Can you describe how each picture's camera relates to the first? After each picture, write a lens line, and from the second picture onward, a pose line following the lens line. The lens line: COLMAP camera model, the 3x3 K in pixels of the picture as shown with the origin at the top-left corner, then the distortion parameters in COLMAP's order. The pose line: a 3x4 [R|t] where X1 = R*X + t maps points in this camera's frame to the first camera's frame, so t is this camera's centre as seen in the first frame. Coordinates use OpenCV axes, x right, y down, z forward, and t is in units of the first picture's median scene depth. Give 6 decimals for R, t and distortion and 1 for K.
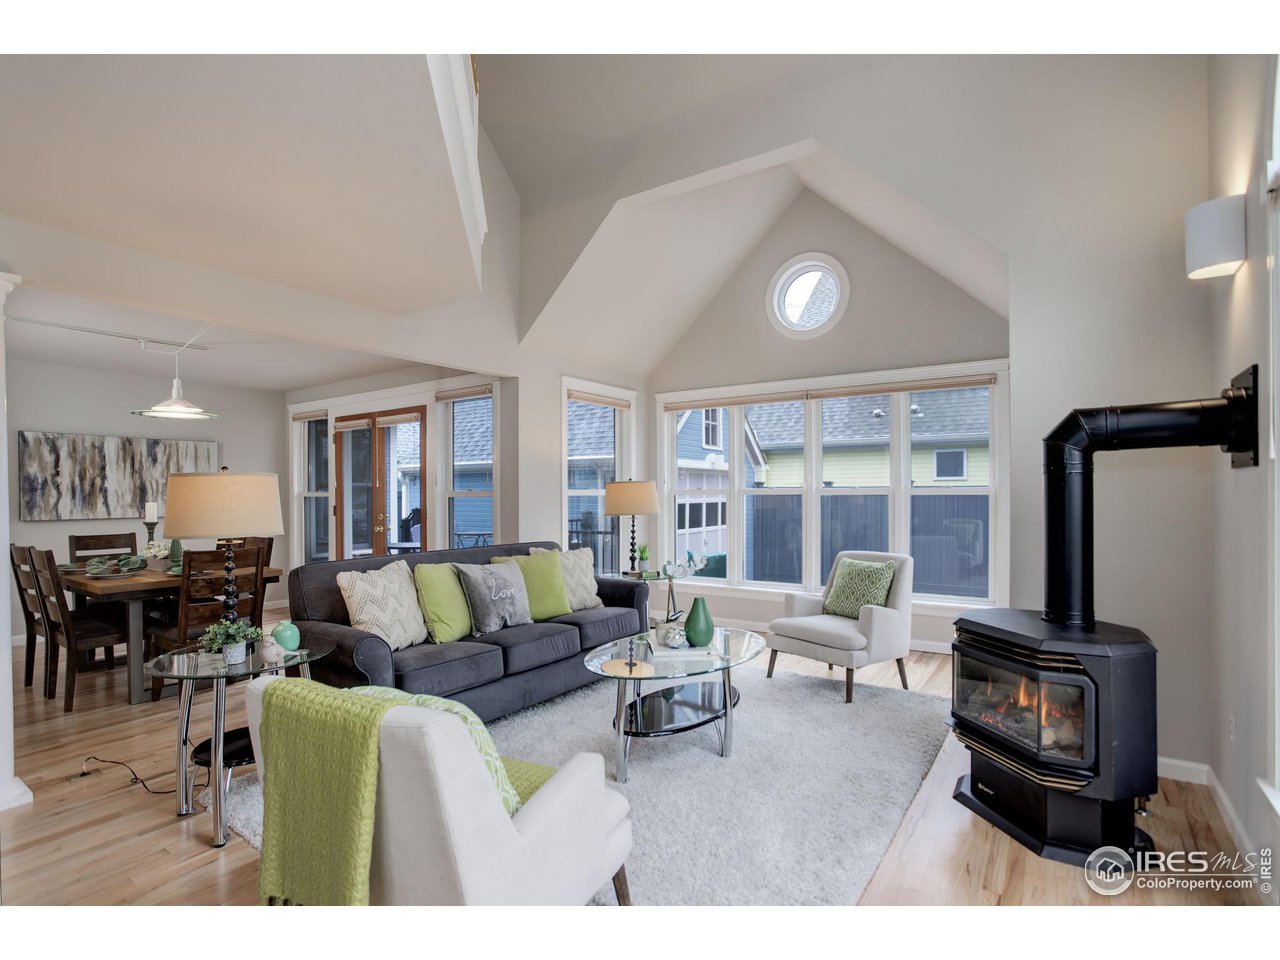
lens RADIAL K [[620.5, 0, 642.0], [0, 620.5, 493.7], [0, 0, 1]] dist [-0.045677, 0.019301]
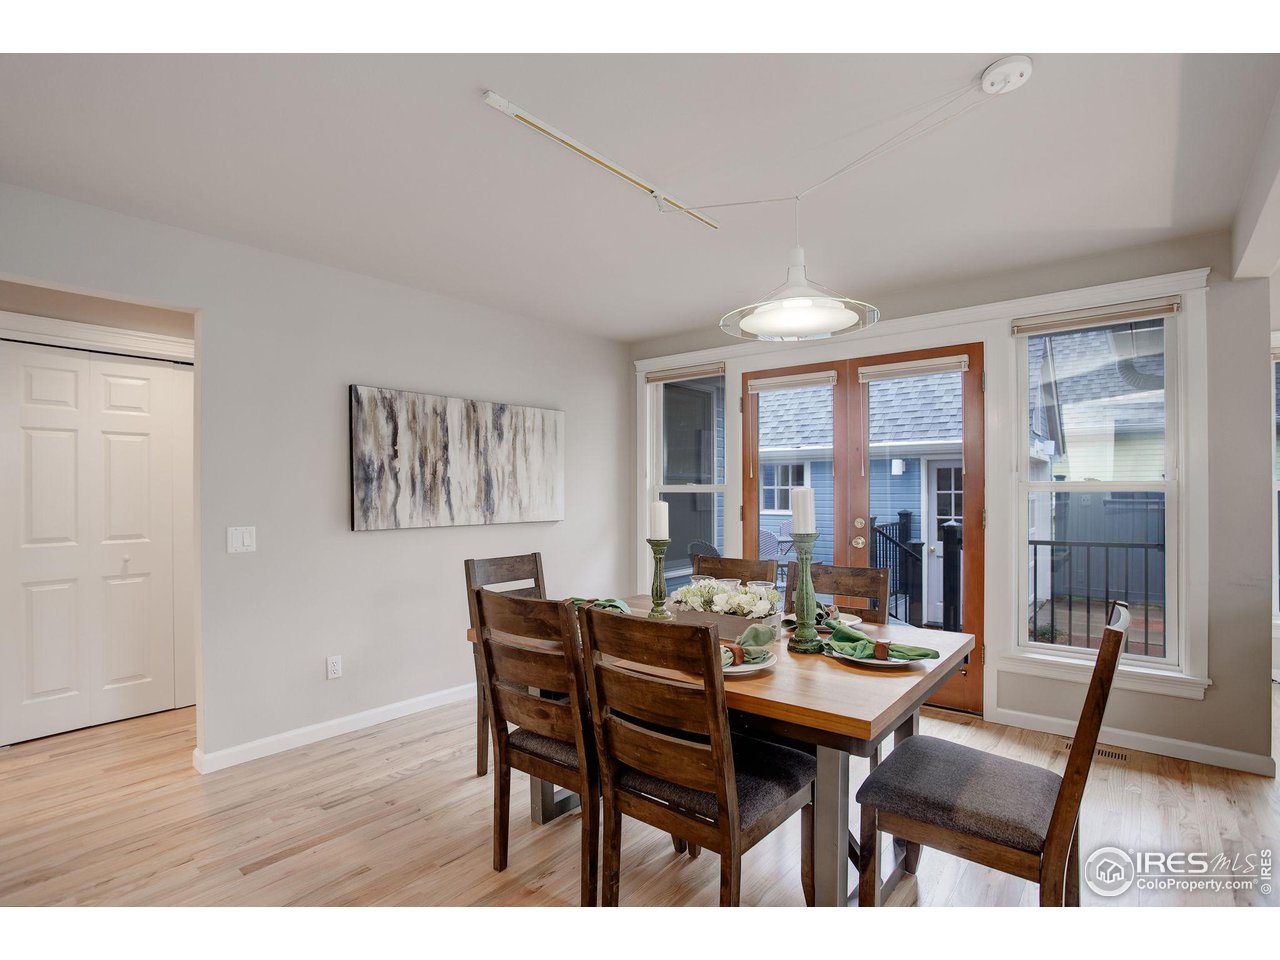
lens RADIAL K [[622.5, 0, 641.9], [0, 622.5, 485.9], [0, 0, 1]] dist [-0.049147, 0.000019]
pose [[0.994950, 0.002570, -0.100335, -0.628562], [-0.003161, 0.999979, -0.005740, 0.001808], [0.100318, 0.006028, 0.994937, 0.378856]]
